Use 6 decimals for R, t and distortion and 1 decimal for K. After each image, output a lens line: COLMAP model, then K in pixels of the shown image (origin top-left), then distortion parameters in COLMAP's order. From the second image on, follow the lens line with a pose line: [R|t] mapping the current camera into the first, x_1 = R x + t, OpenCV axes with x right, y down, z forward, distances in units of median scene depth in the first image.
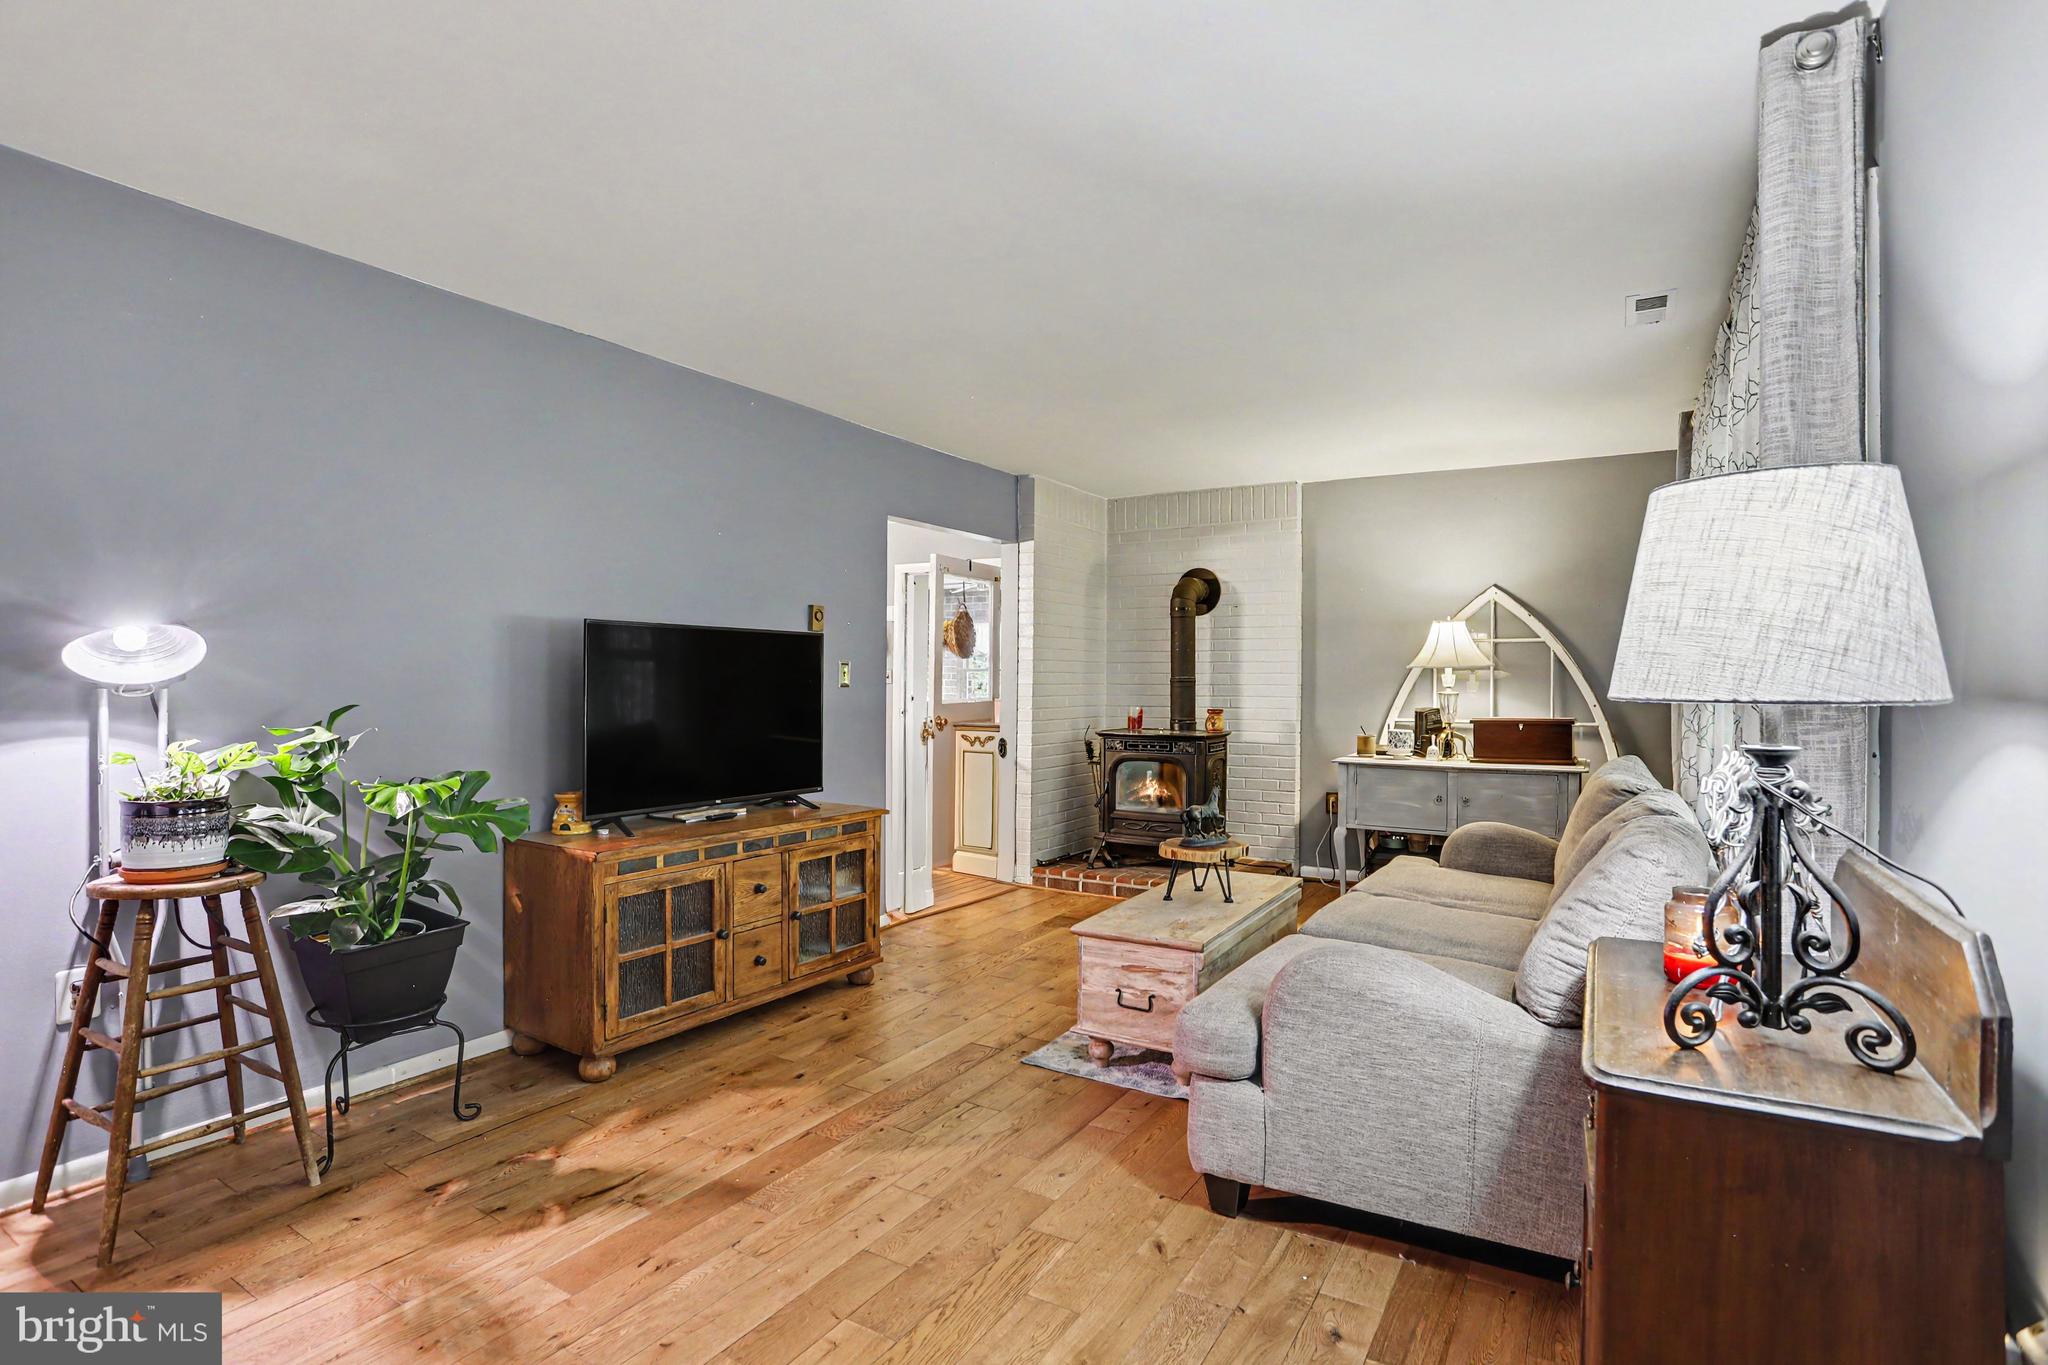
lens RADIAL K [[997.7, 0, 1028.2], [0, 997.7, 680.9], [0, 0, 1]] dist [-0.057480, 0.008042]
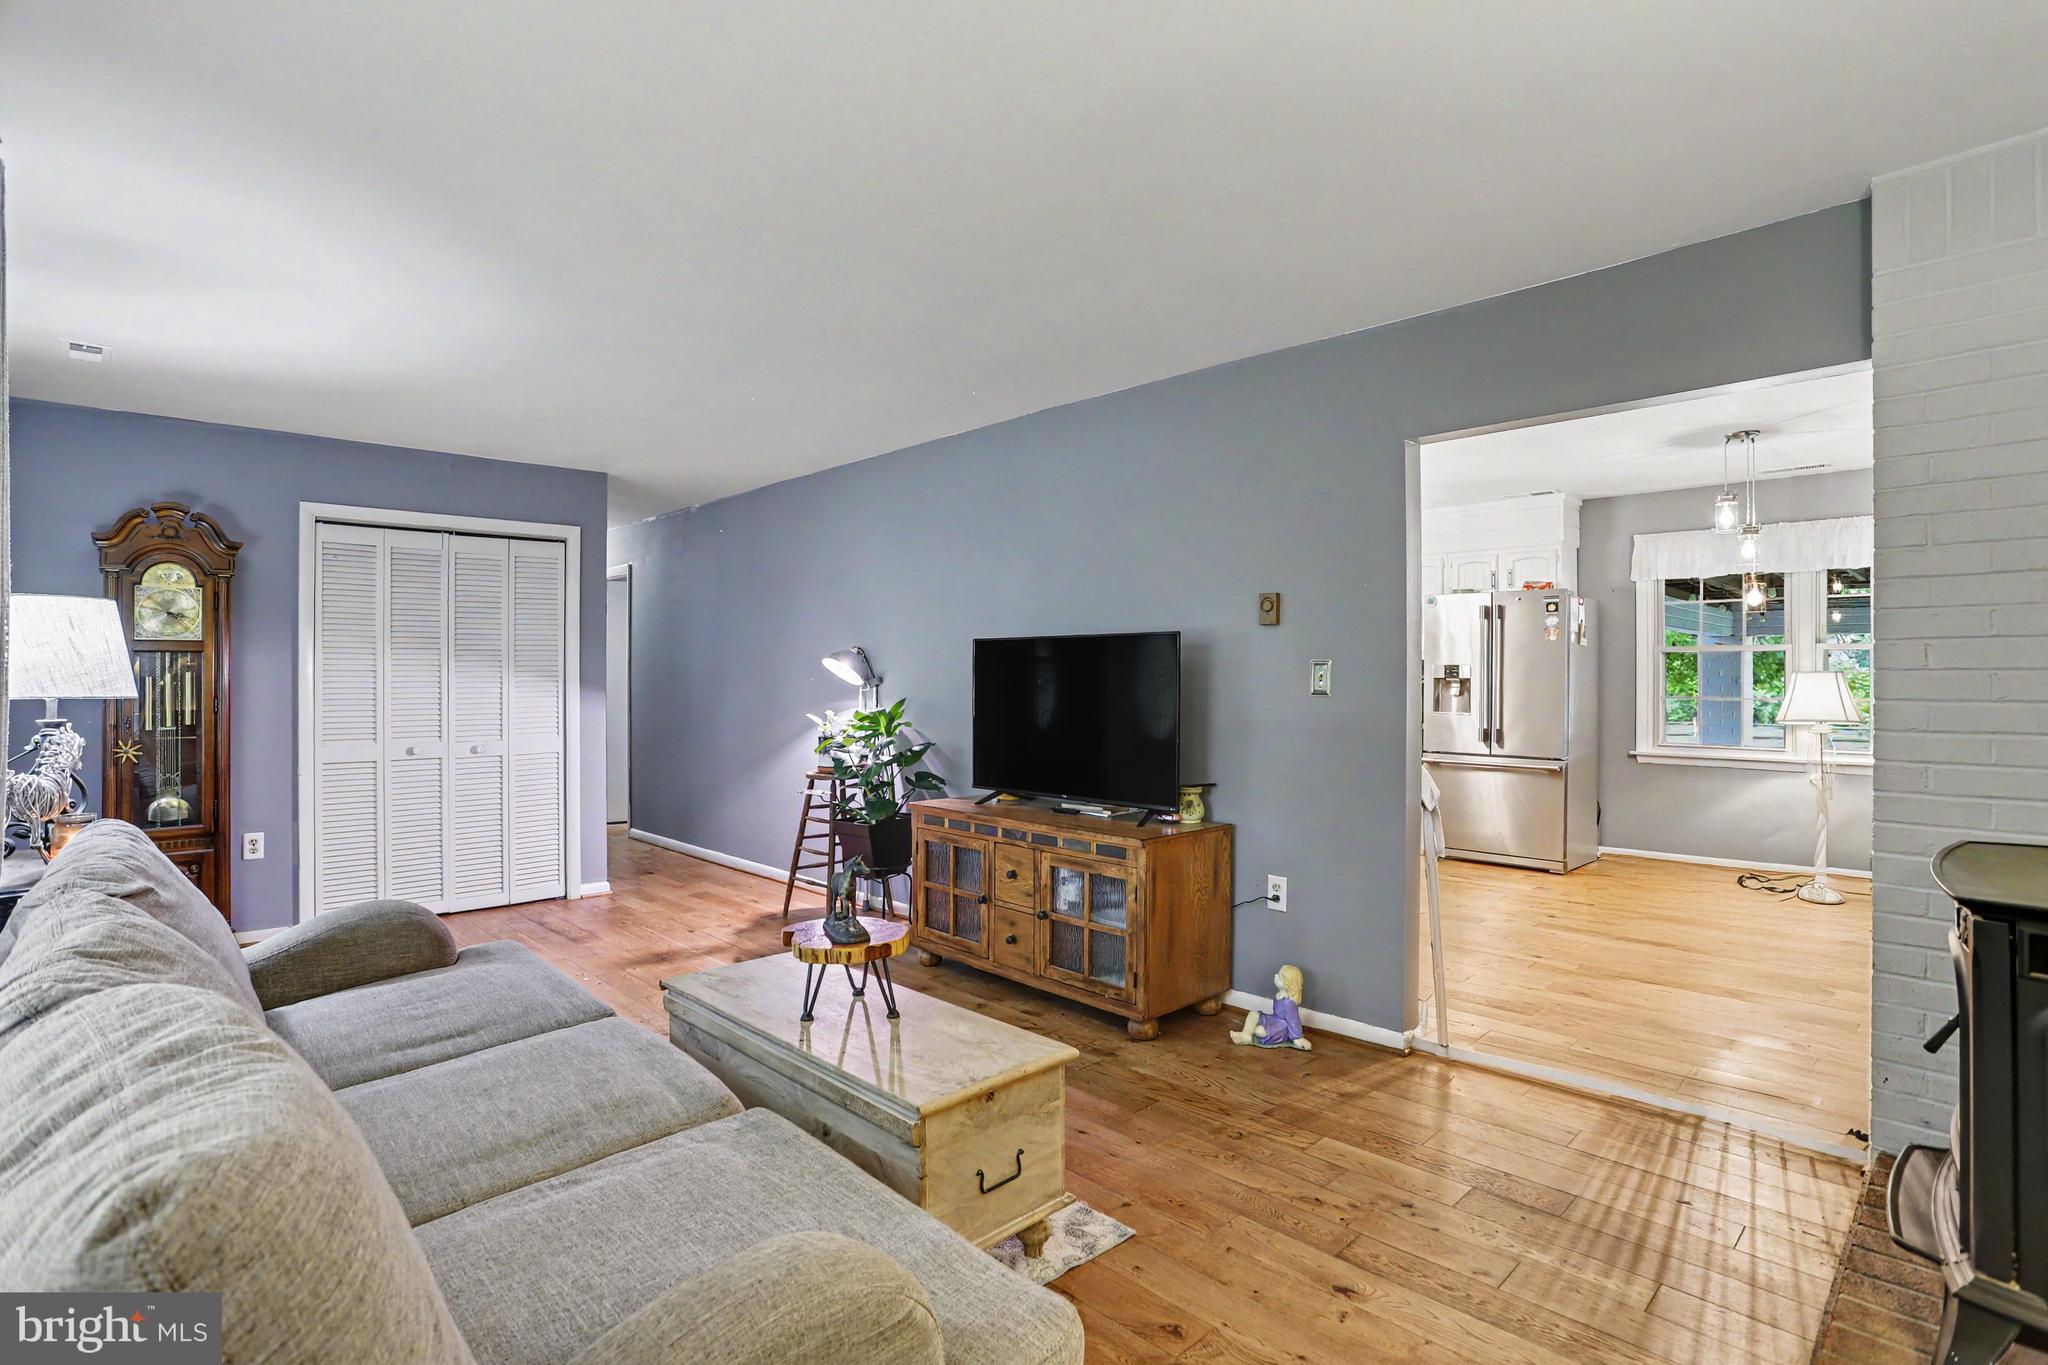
lens RADIAL K [[997.7, 0, 1001.9], [0, 997.7, 672.9], [0, 0, 1]] dist [-0.057480, 0.008042]
pose [[-0.248964, -0.005723, -0.968496, 0.794500], [0.002899, 0.999974, -0.006654, -0.008209], [0.968508, -0.004464, -0.248941, 1.243322]]
